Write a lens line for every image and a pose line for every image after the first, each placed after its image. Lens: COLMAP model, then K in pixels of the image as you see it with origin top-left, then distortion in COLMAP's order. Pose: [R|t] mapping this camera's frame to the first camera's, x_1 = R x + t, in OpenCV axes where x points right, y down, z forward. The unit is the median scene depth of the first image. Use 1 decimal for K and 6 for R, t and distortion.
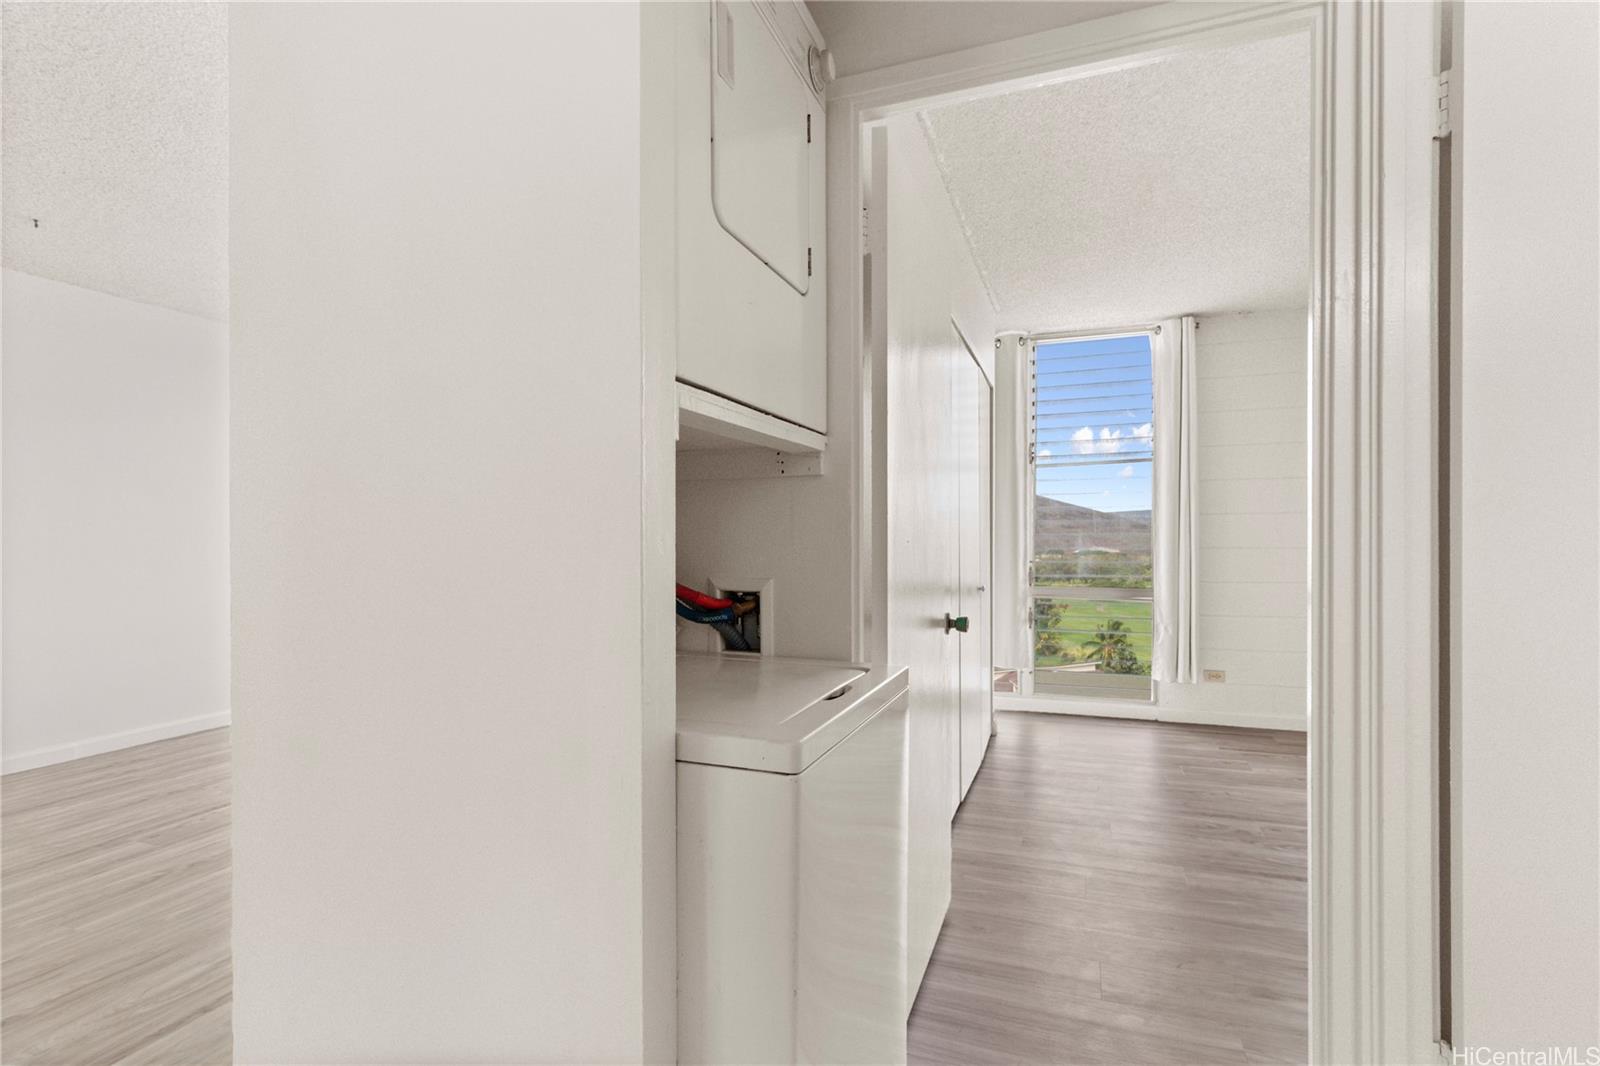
lens RADIAL K [[749.2, 0, 802.9], [0, 749.2, 548.4], [0, 0, 1]] dist [0.010917, -0.000422]
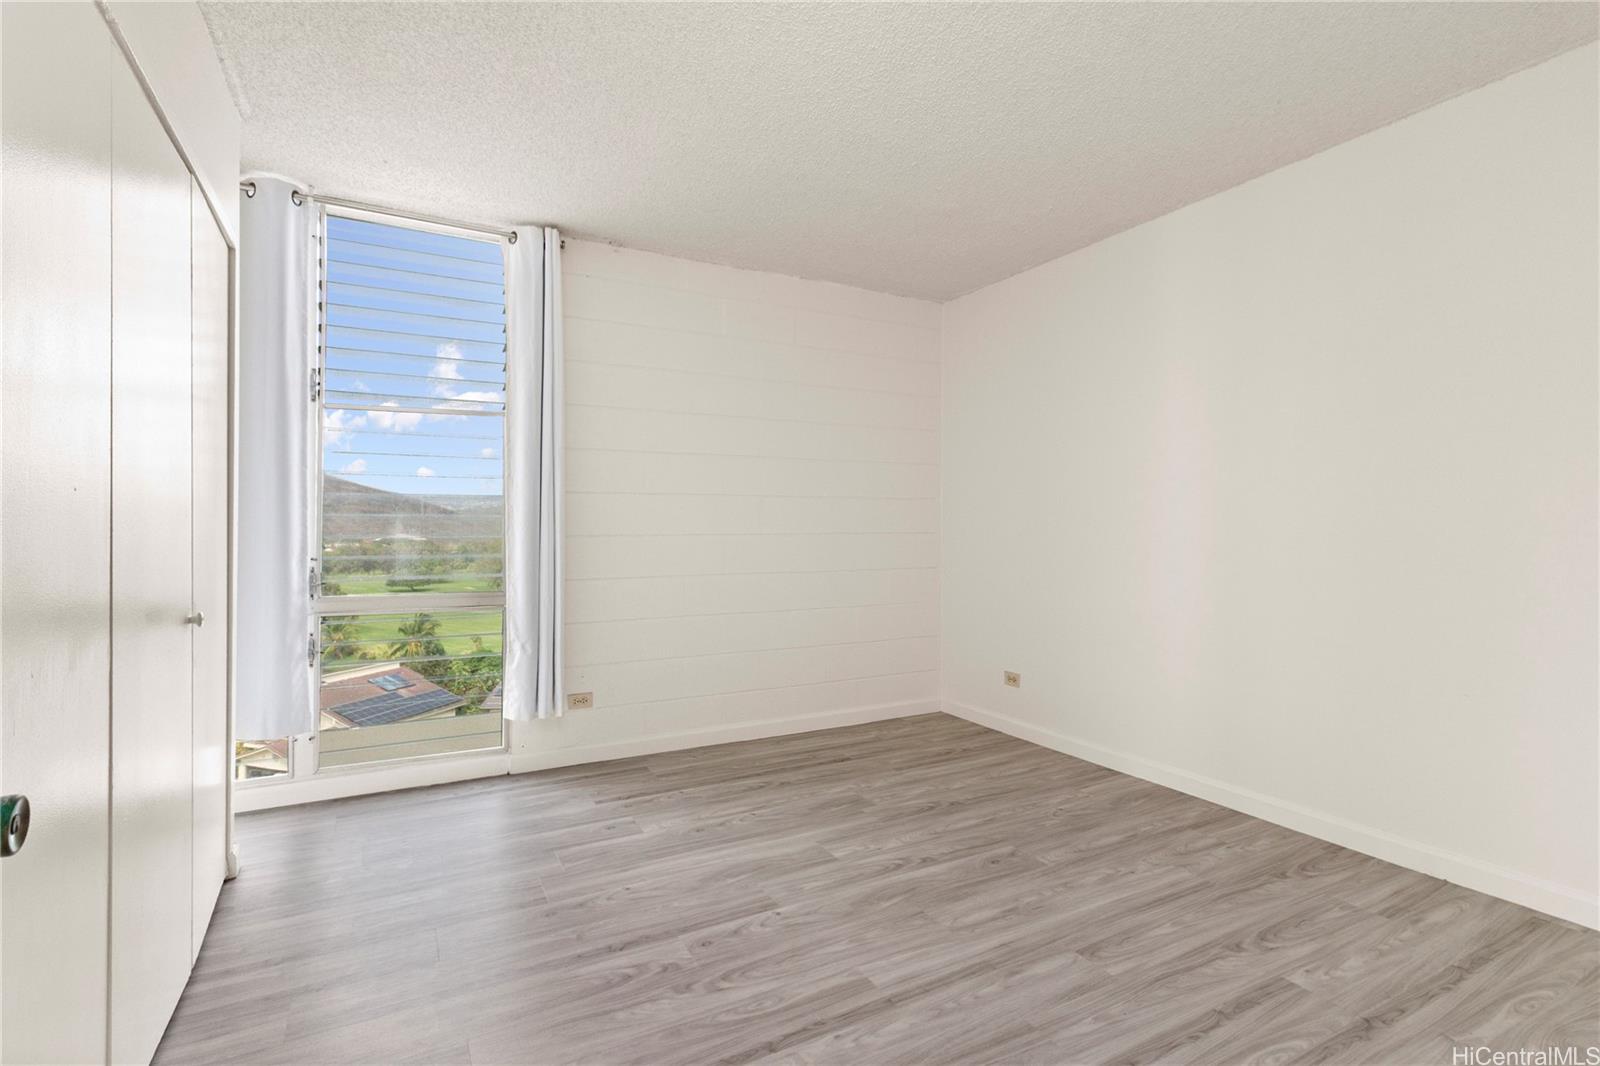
lens RADIAL K [[759.0, 0, 804.8], [0, 759.0, 525.9], [0, 0, 1]] dist [0.006222, 0.000357]
pose [[0.651271, 0.007562, 0.758807, 0.098736], [0.002524, 0.999923, -0.012131, -0.001489], [-0.758841, 0.009815, 0.651202, 0.305752]]
